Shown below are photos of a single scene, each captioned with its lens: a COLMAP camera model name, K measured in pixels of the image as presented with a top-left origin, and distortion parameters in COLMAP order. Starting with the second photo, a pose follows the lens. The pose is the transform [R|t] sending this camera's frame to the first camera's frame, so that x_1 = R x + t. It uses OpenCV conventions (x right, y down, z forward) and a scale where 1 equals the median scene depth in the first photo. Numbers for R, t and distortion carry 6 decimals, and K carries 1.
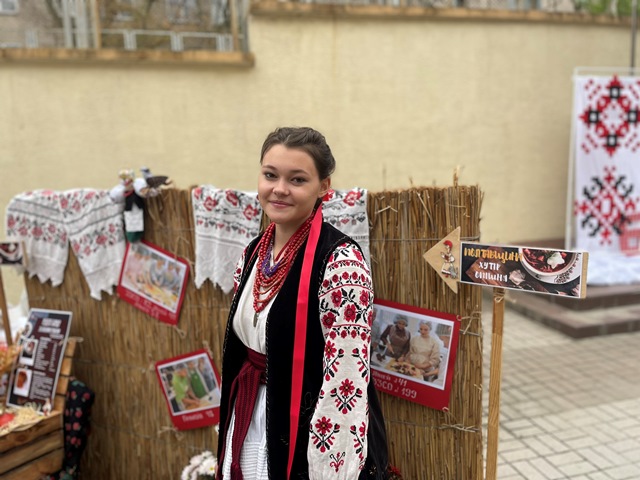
lens RADIAL K [[503.3, 0, 319.9], [0, 503.3, 238.4], [0, 0, 1]] dist [0.018313, -0.014056]
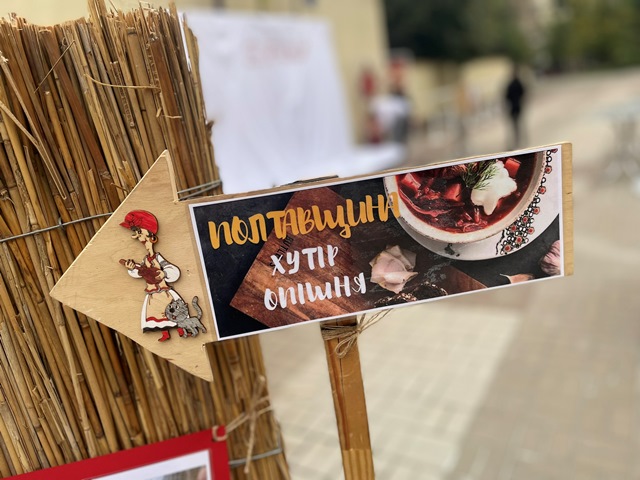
lens RADIAL K [[503.3, 0, 319.5], [0, 503.3, 237.9], [0, 0, 1]] dist [0.018313, -0.014056]
pose [[0.704091, -0.260101, 0.660760, 0.157505], [0.229604, 0.963908, 0.134771, 0.004281], [-0.671966, 0.056822, 0.738399, 0.814650]]
